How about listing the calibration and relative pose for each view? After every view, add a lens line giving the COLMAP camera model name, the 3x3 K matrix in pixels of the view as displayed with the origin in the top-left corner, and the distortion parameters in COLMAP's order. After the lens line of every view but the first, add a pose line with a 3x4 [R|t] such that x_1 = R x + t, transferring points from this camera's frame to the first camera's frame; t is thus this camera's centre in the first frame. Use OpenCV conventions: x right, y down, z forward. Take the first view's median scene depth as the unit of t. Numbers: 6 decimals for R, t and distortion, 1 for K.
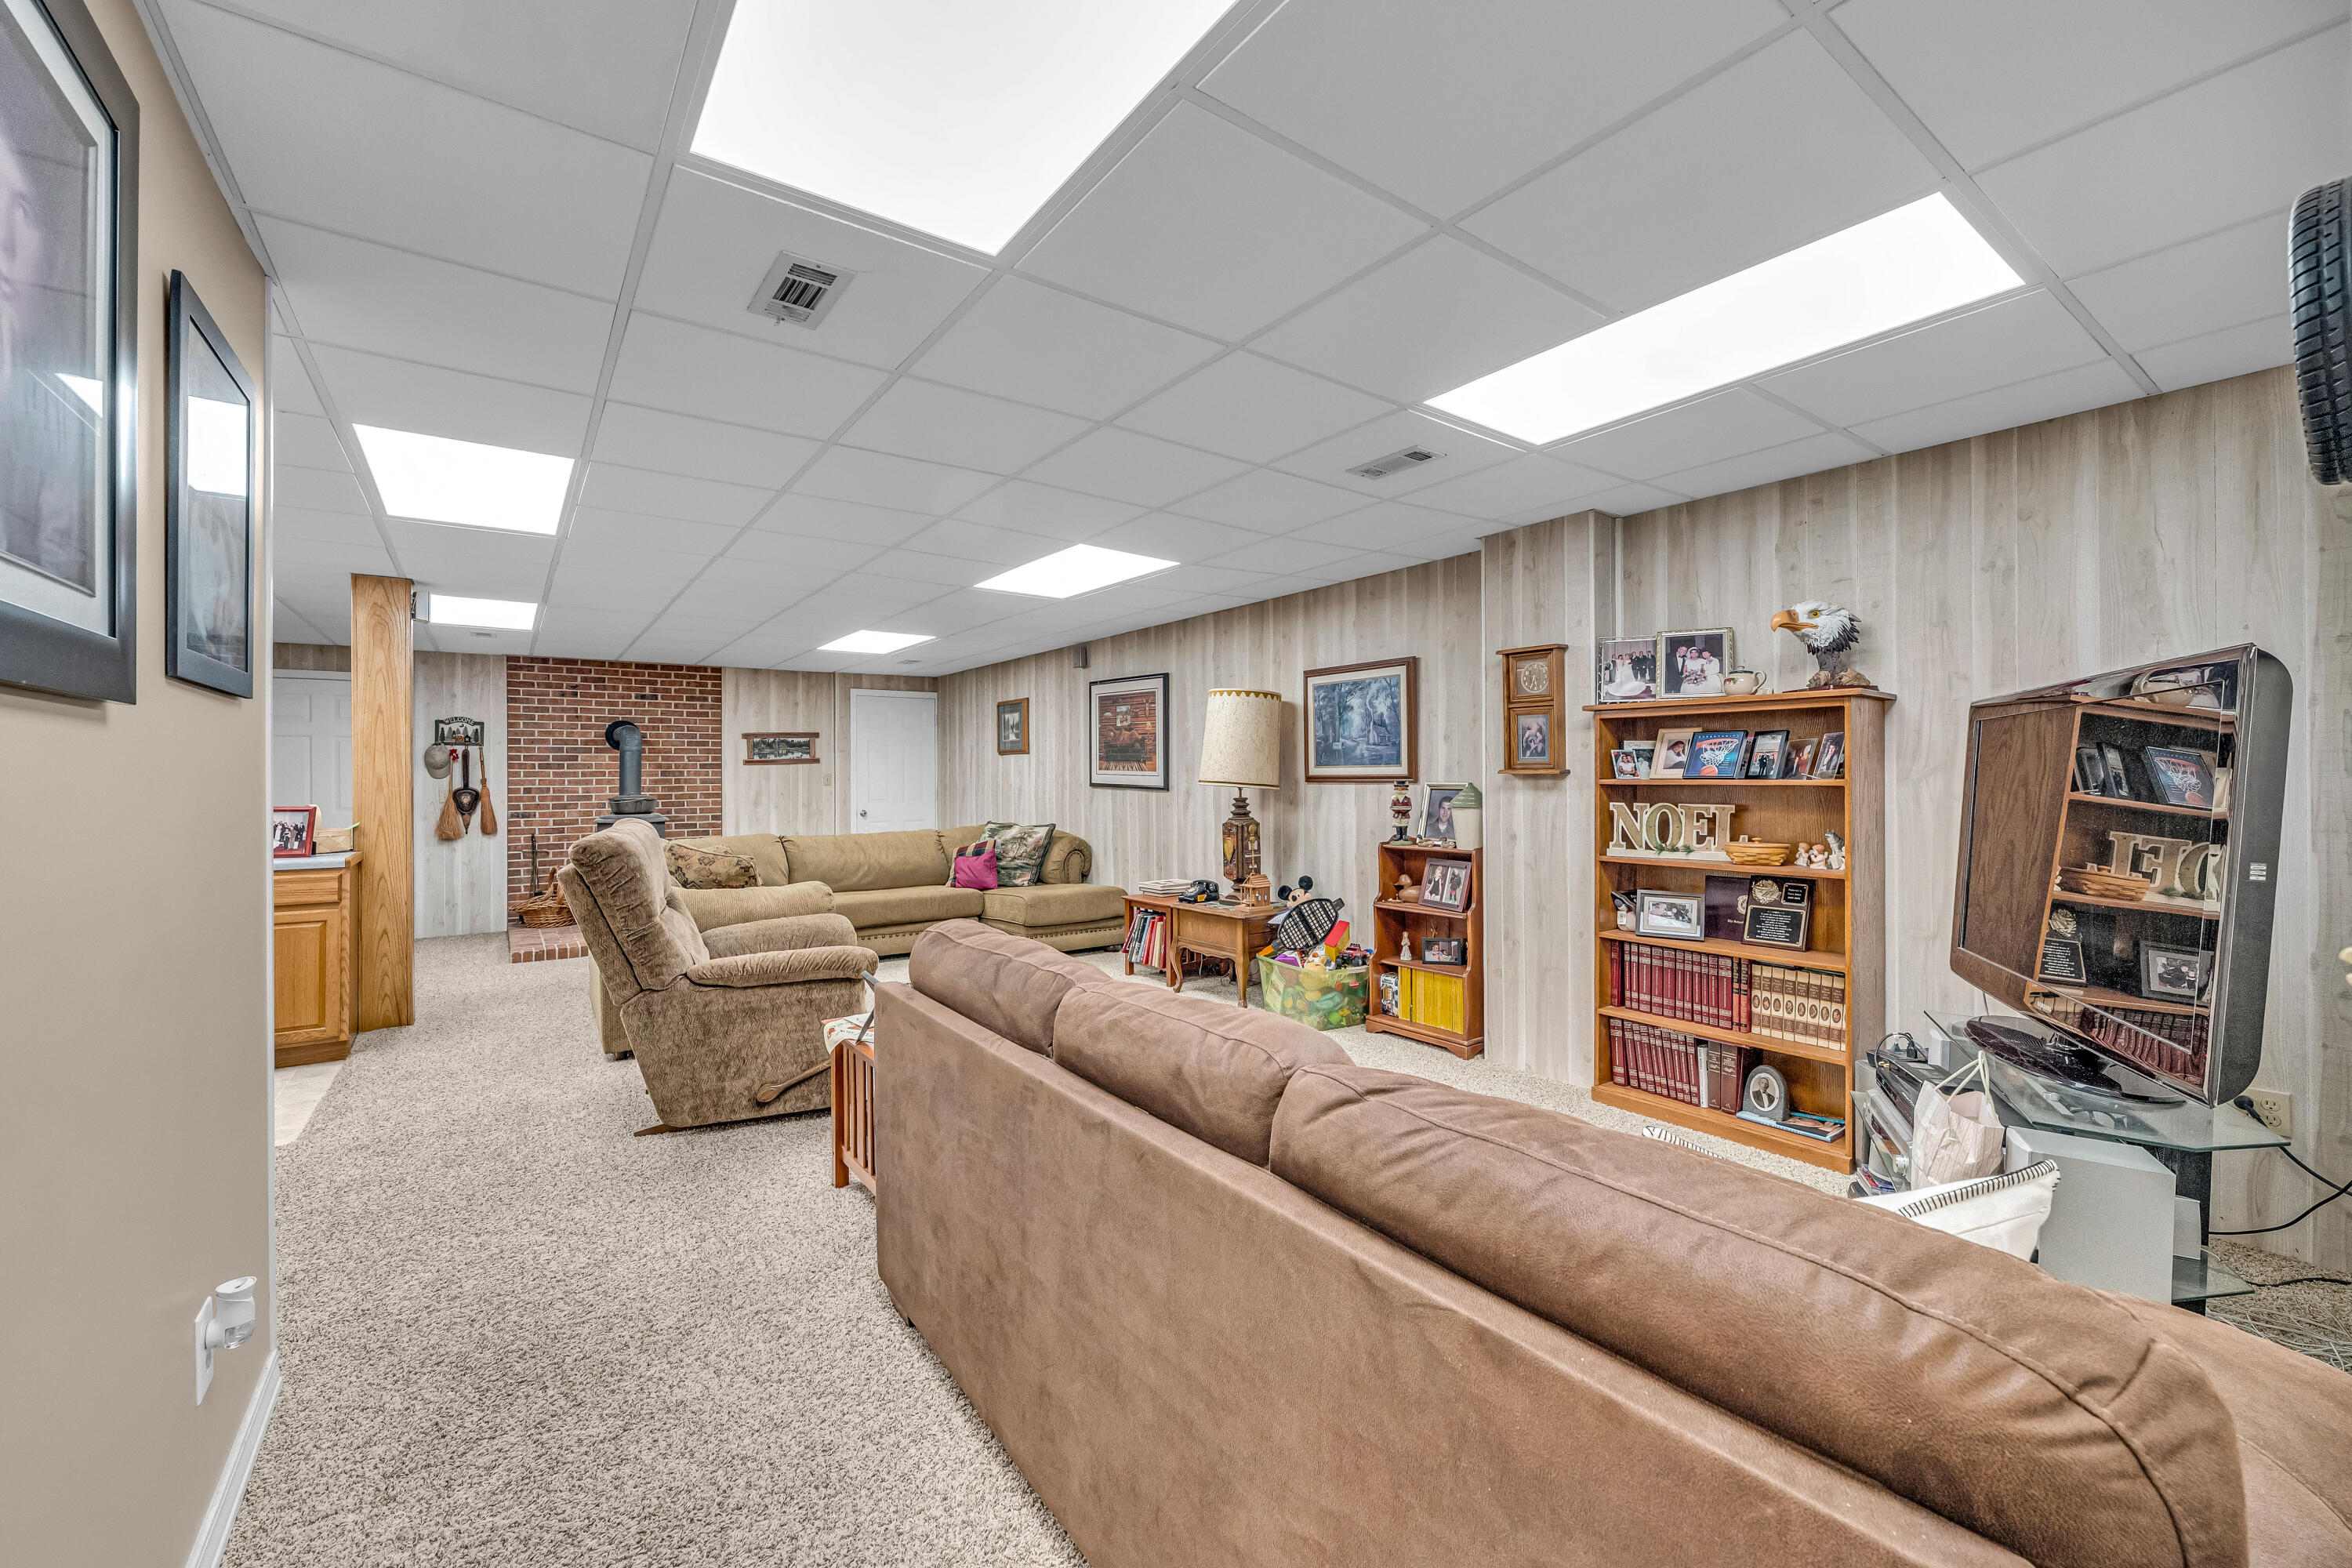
lens RADIAL K [[937.8, 0, 1176.9], [0, 937.8, 776.1], [0, 0, 1]] dist [0.000350, -0.000118]
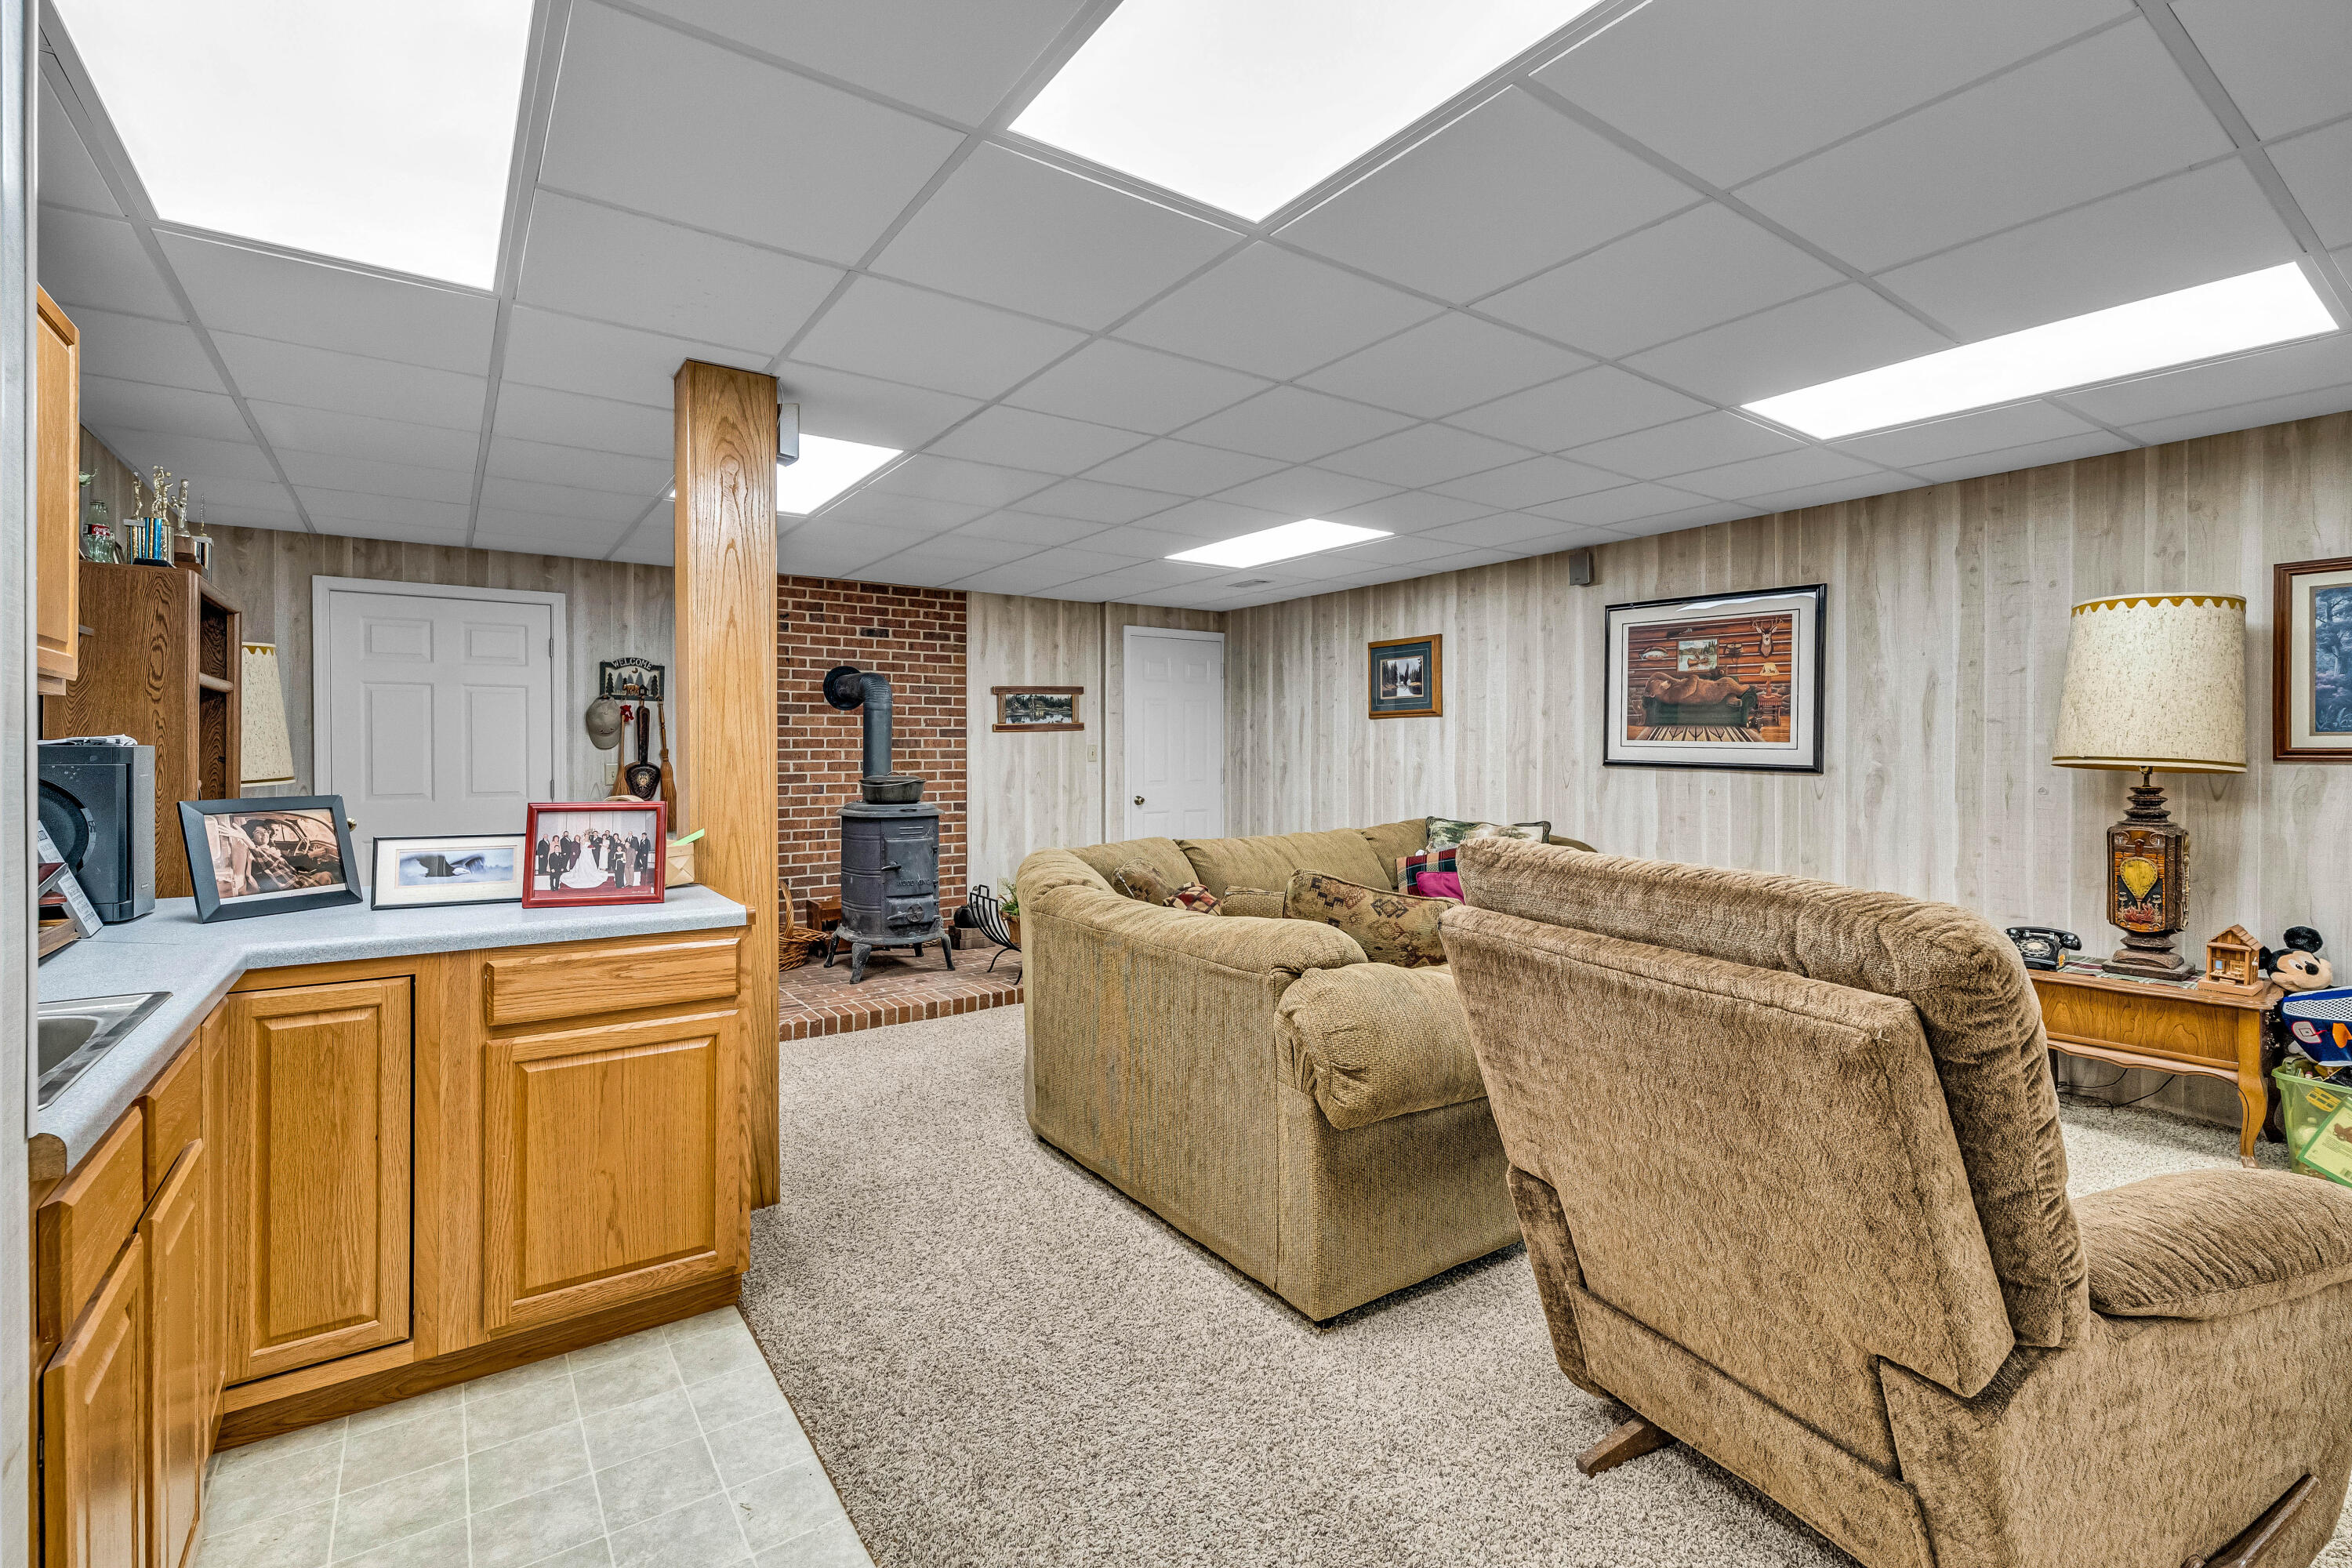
lens RADIAL K [[1046.9, 0, 1177.1], [0, 1046.9, 760.6], [0, 0, 1]] dist [-0.000242, 0.000640]
pose [[0.999934, 0.004186, -0.010680, -0.357505], [-0.004087, 0.999949, 0.009271, 0.002247], [0.010718, -0.009226, 0.999900, 0.245723]]
